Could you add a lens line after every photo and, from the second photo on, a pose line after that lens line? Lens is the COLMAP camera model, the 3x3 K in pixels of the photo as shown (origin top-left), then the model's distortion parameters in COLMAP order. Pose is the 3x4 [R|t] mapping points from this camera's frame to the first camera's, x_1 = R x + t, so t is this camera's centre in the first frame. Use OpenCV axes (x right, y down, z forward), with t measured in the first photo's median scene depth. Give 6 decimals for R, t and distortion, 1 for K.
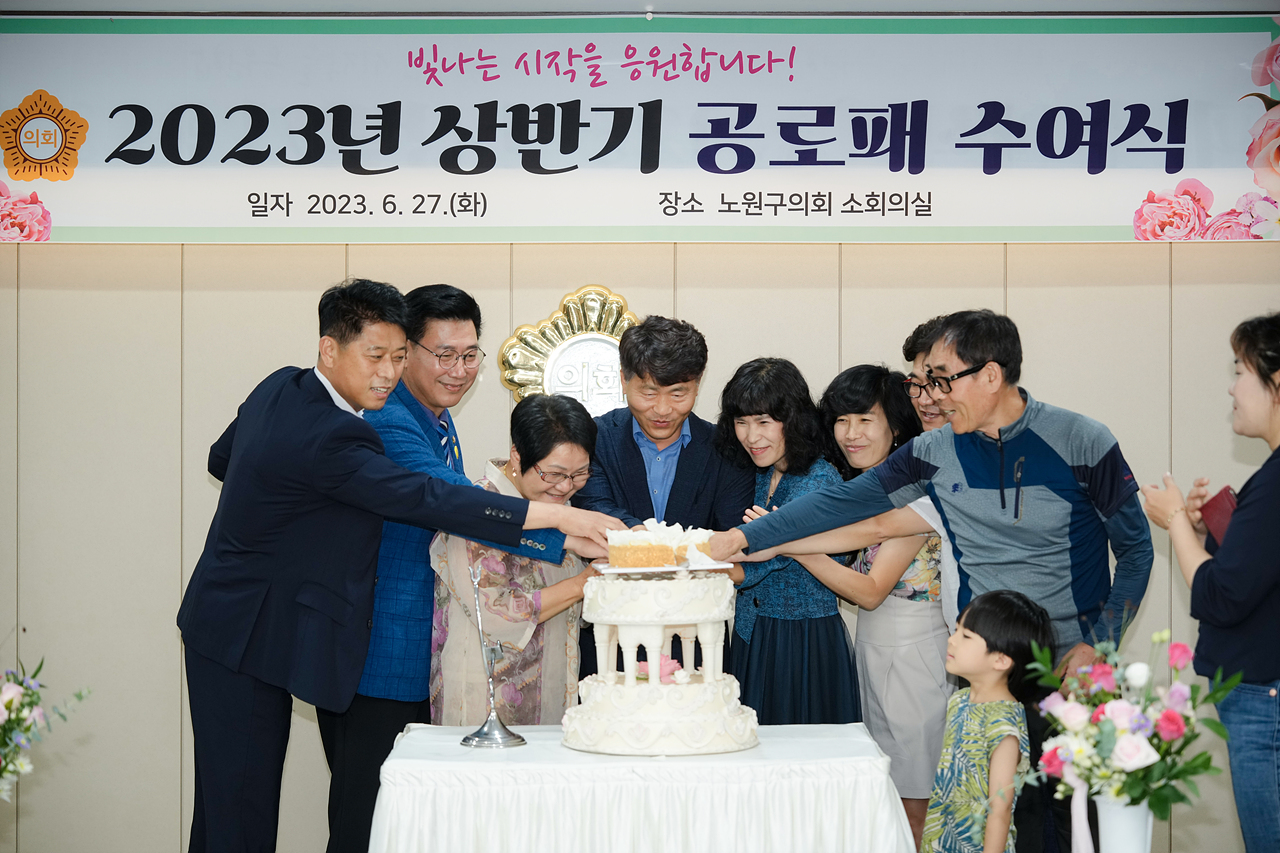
lens RADIAL K [[3487.1, 0, 637.3], [0, 3487.1, 433.4], [0, 0, 1]] dist [0.063478, 0.000000]
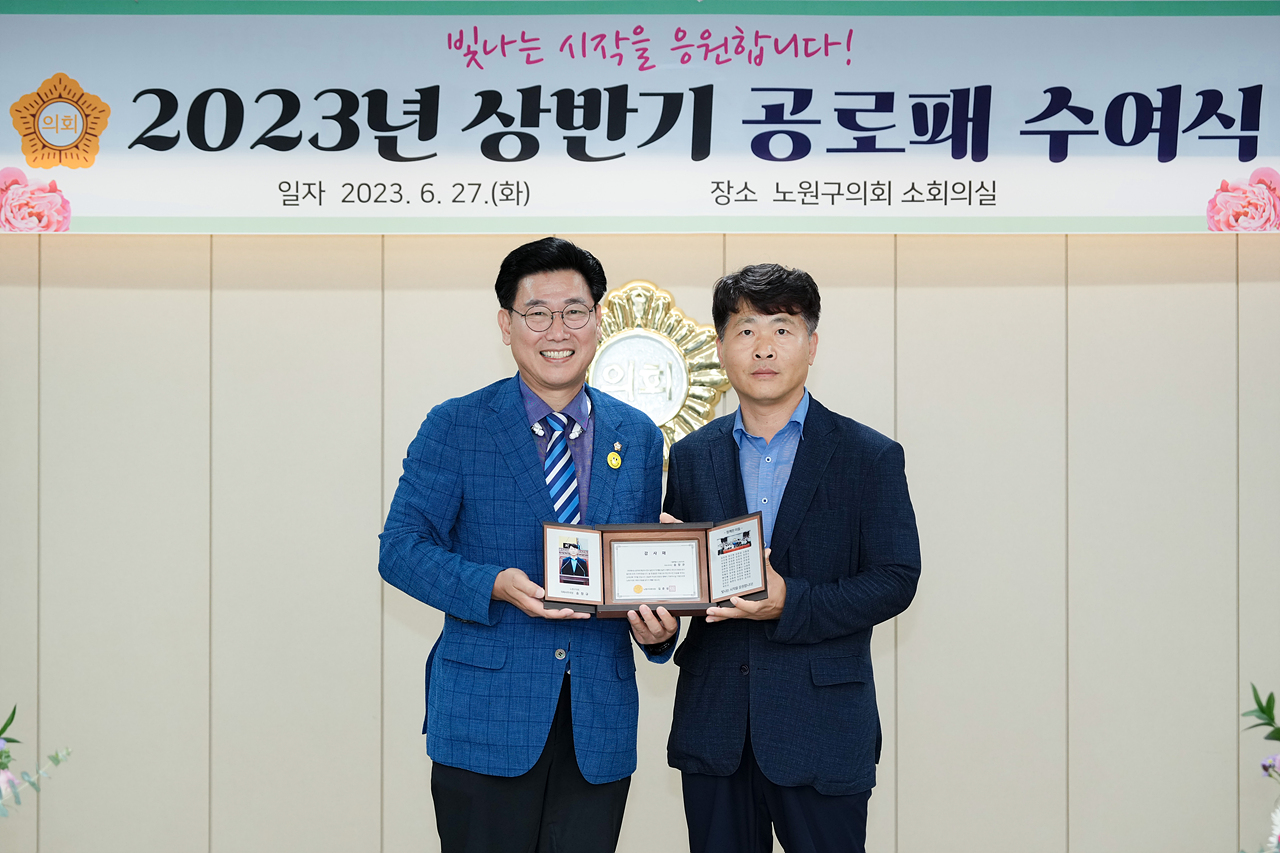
lens RADIAL K [[2048.8, 0, 590.5], [0, 2048.8, 380.7], [0, 0, 1]] dist [0.020695, 0.000000]
pose [[0.999704, -0.000314, 0.024308, -0.040249], [0.000952, 0.999655, -0.026257, 0.000189], [-0.024291, 0.026272, 0.999360, 0.442111]]
